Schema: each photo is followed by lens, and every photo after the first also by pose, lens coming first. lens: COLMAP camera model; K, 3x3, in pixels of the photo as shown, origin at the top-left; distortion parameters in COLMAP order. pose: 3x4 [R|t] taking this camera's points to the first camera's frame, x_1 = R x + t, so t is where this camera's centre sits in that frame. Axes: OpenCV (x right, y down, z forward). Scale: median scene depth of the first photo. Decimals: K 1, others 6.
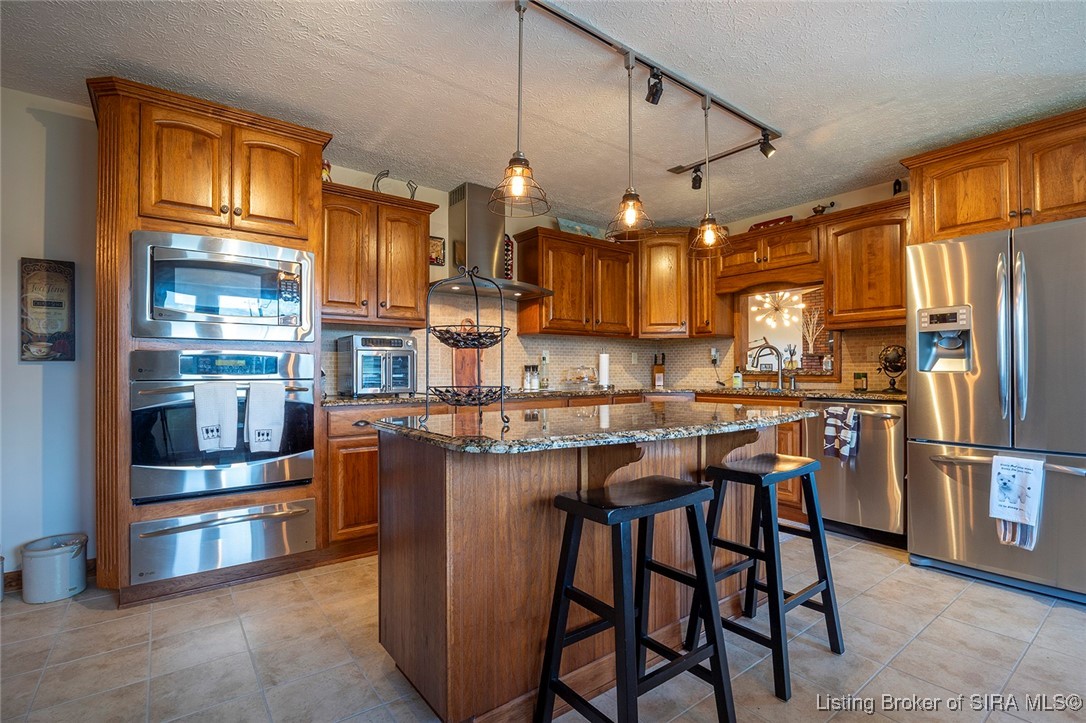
lens RADIAL K [[524.4, 0, 543.0], [0, 524.4, 361.5], [0, 0, 1]] dist [-0.023806, -0.000014]
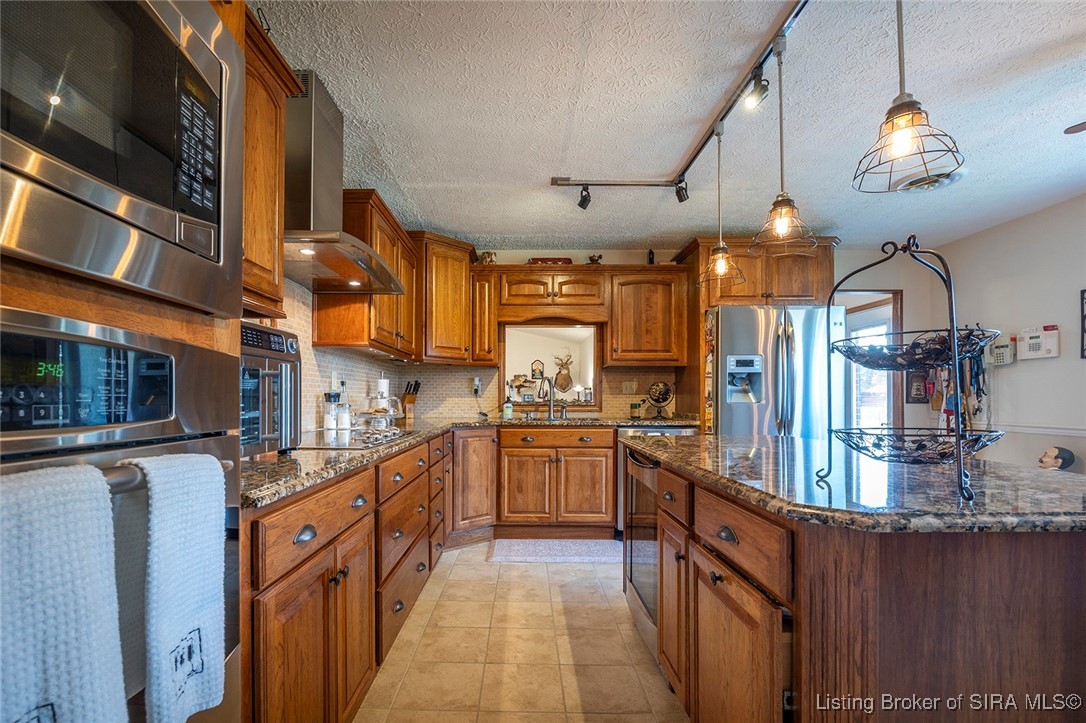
lens RADIAL K [[491.4, 0, 542.1], [0, 491.4, 394.2], [0, 0, 1]] dist [-0.017257, 0.000245]
pose [[0.595823, 0.011490, 0.803034, -0.417050], [-0.016939, 0.999855, -0.001737, 0.006101], [-0.802937, -0.012568, 0.595931, 0.484610]]
